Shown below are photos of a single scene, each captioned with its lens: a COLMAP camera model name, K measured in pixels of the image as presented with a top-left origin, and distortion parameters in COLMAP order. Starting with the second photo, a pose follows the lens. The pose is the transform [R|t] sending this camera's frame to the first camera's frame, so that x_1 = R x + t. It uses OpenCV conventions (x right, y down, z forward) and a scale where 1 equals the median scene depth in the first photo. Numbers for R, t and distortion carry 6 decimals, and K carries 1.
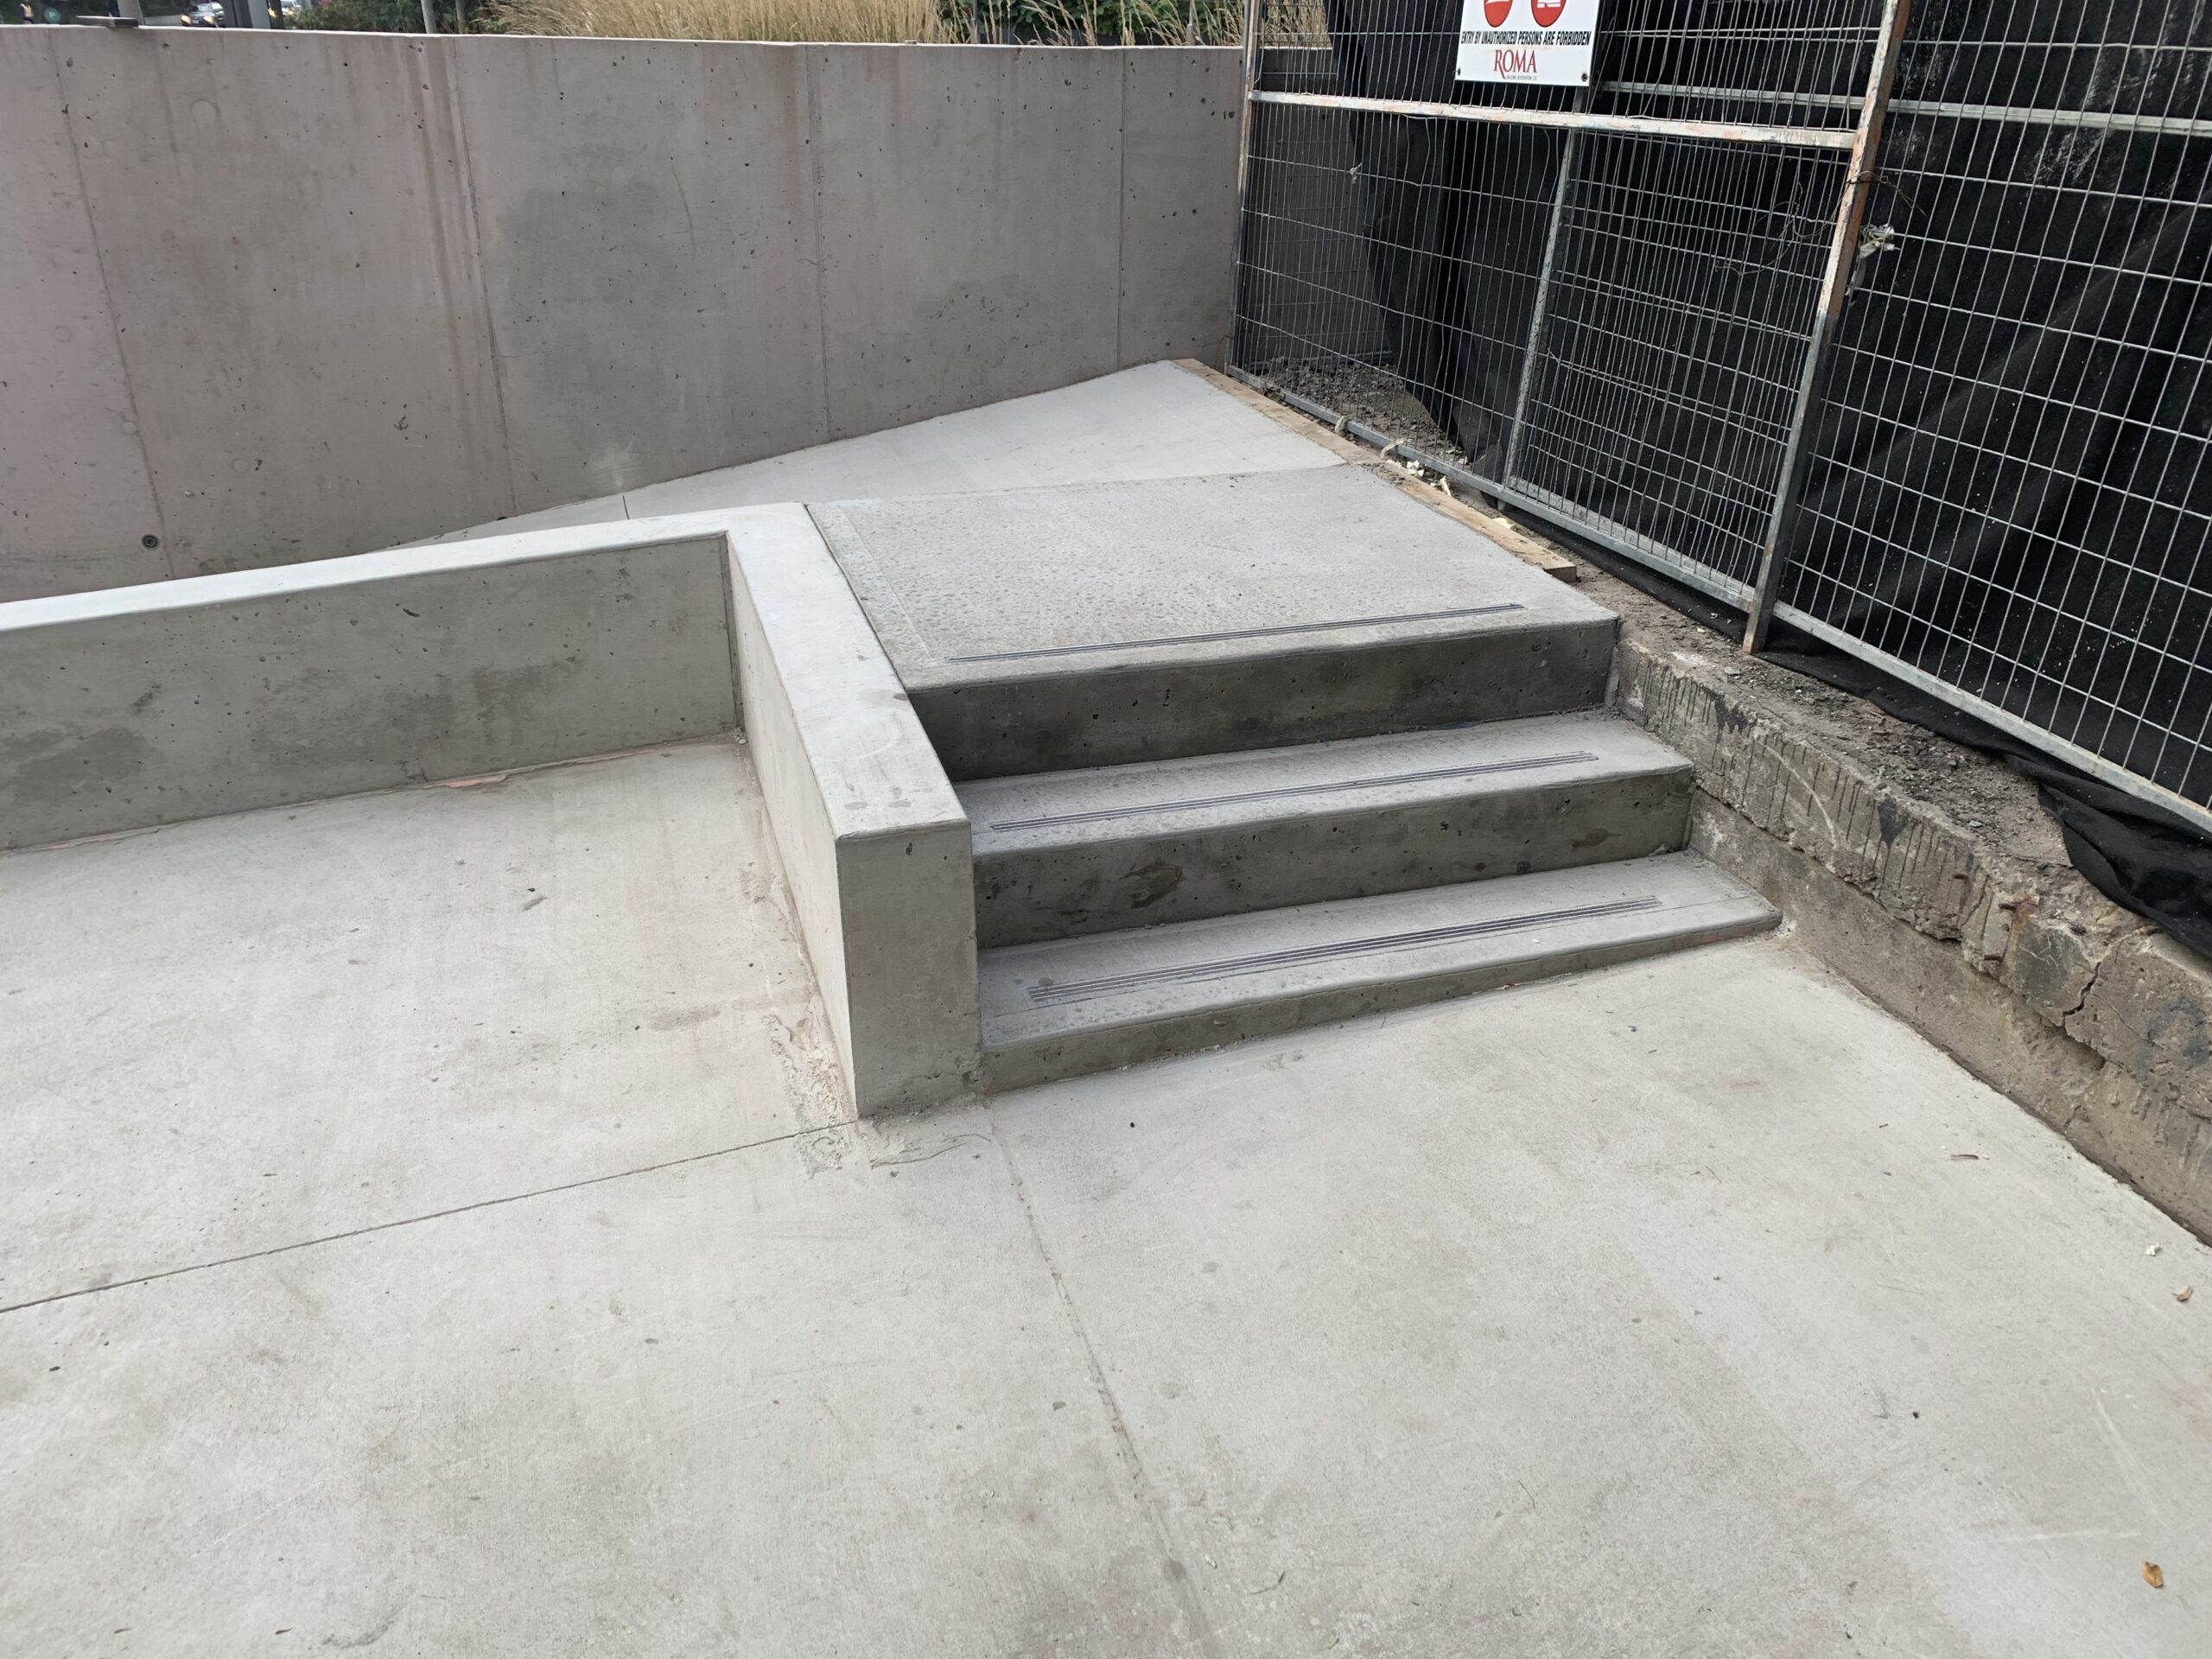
lens RADIAL K [[1734.0, 0, 1104.1], [0, 1734.0, 823.1], [0, 0, 1]] dist [0.034435, -0.014822]
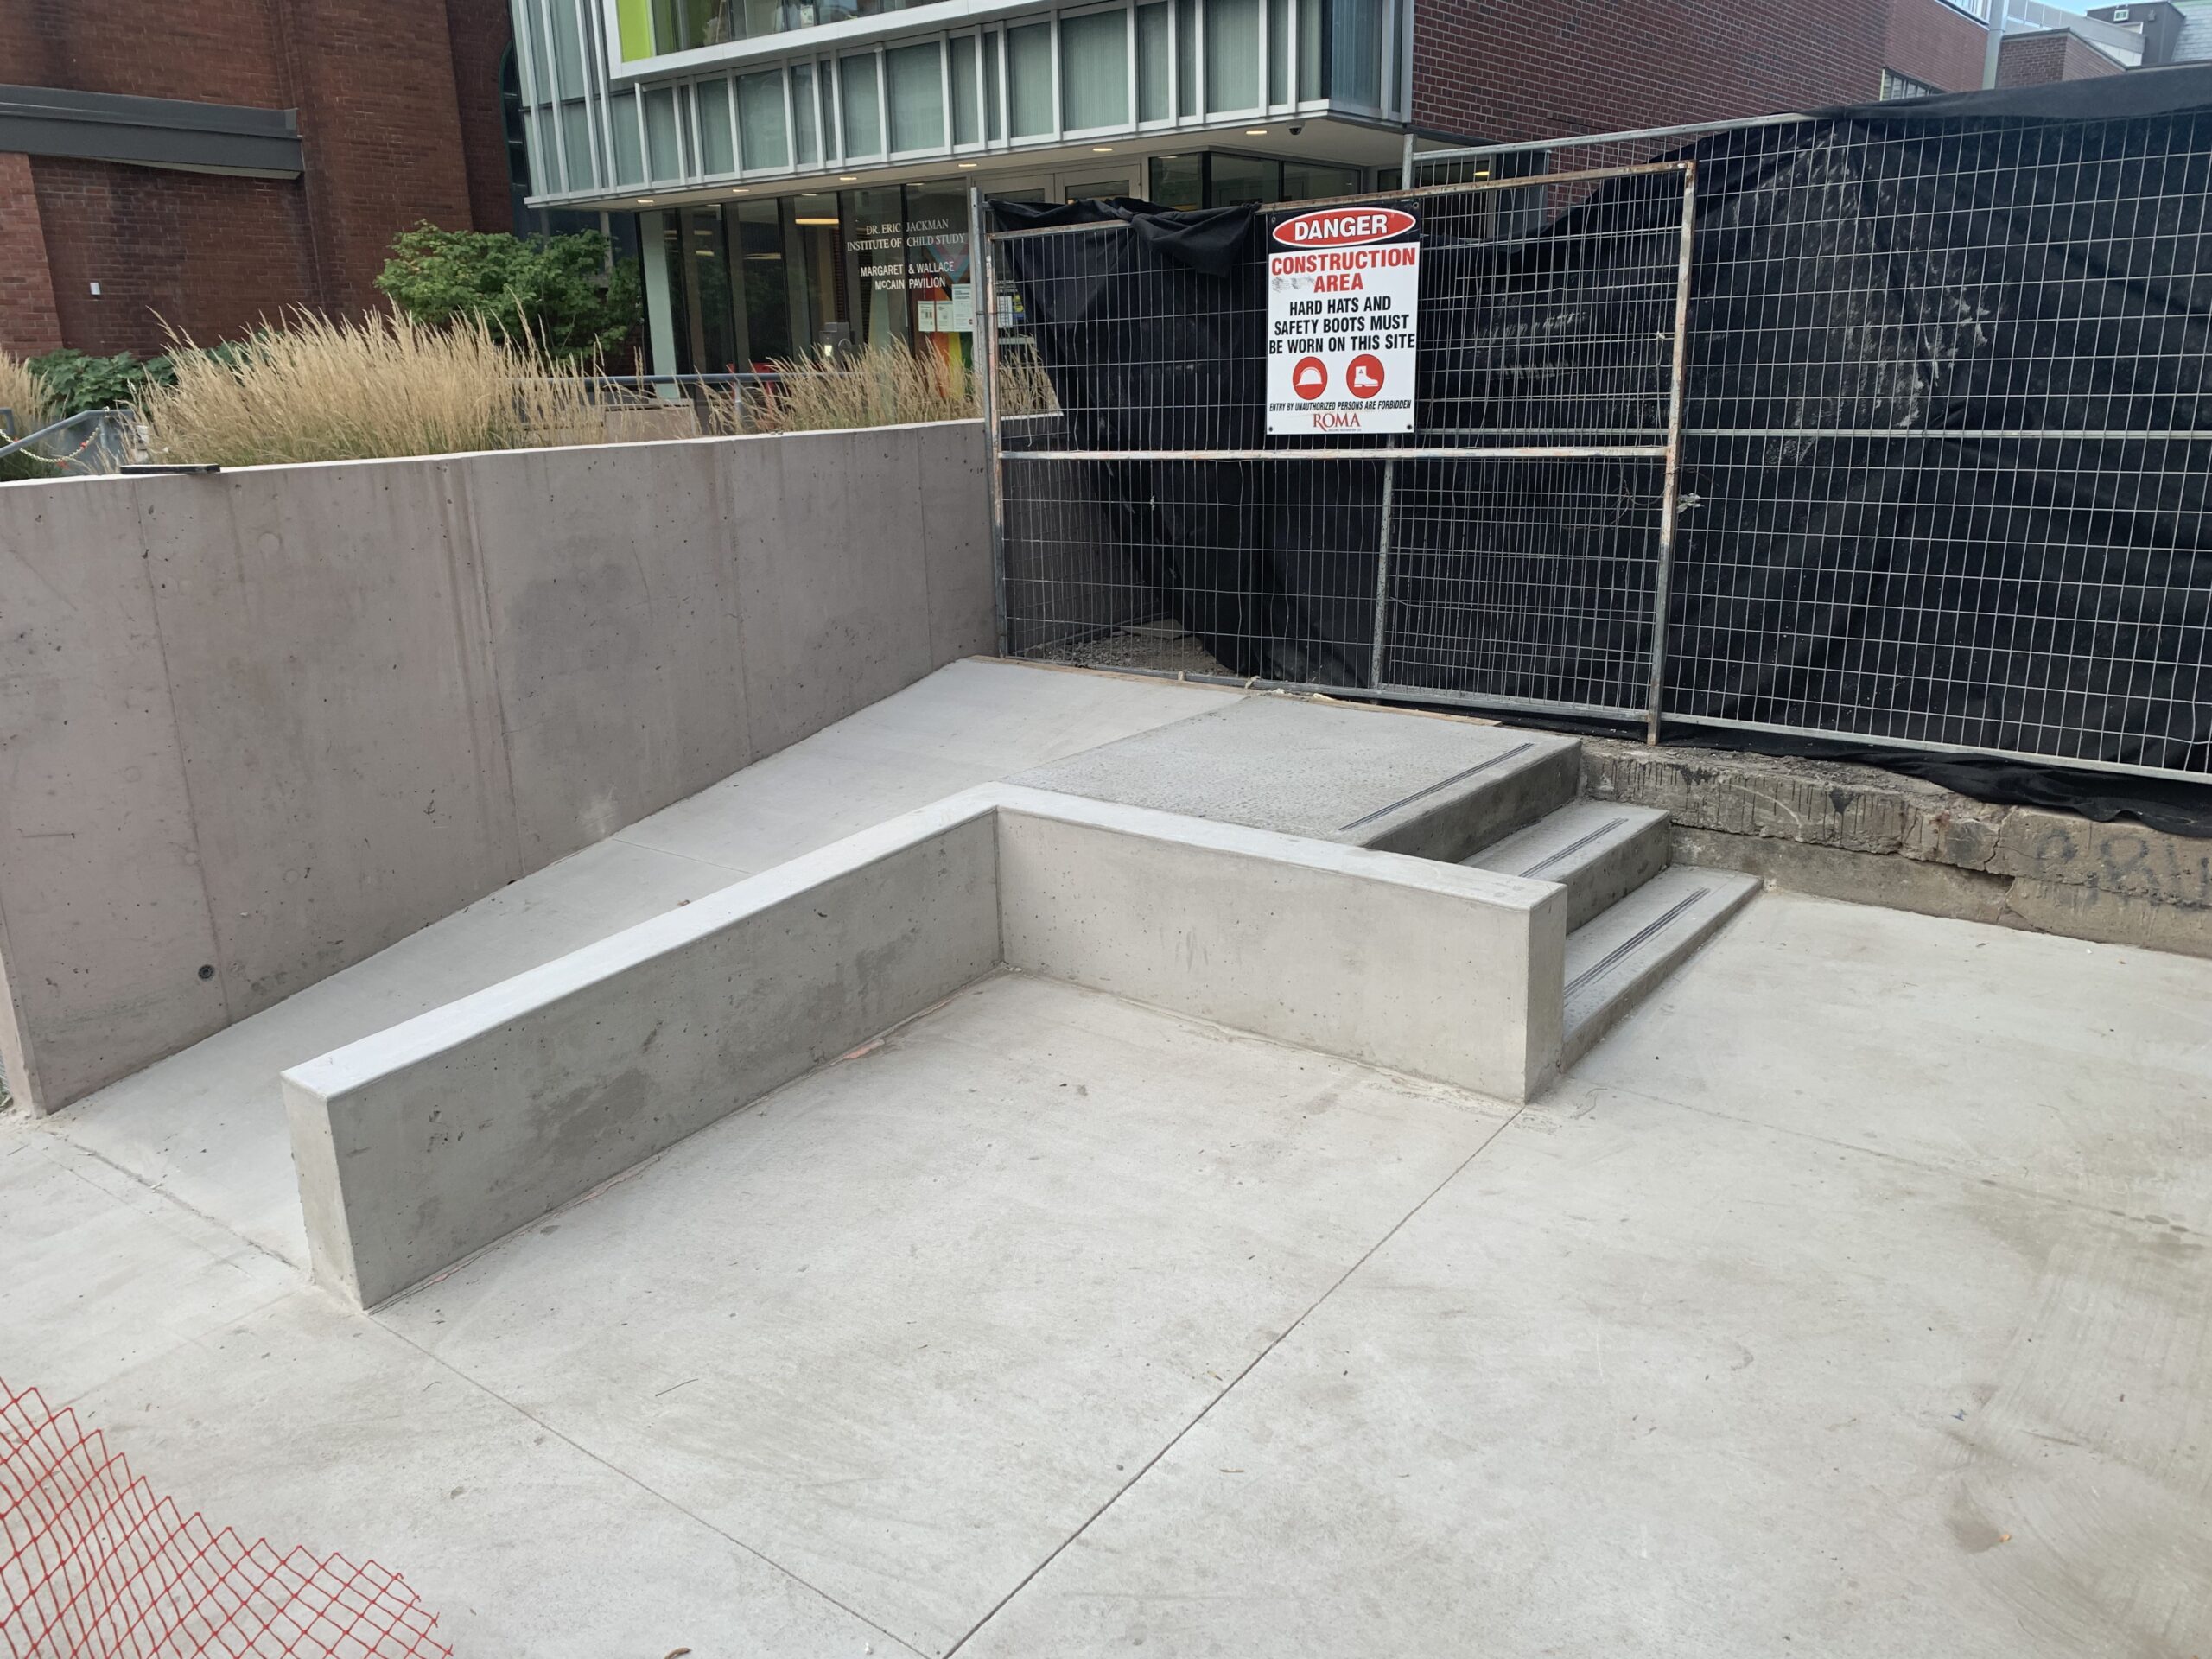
lens RADIAL K [[1734.0, 0, 1105.8], [0, 1734.0, 840.9], [0, 0, 1]] dist [0.034435, -0.014822]
pose [[0.816941, -0.192292, 0.543720, -0.836167], [0.278497, 0.957104, -0.079952, -0.020006], [-0.505023, 0.216740, 0.835450, -0.086863]]
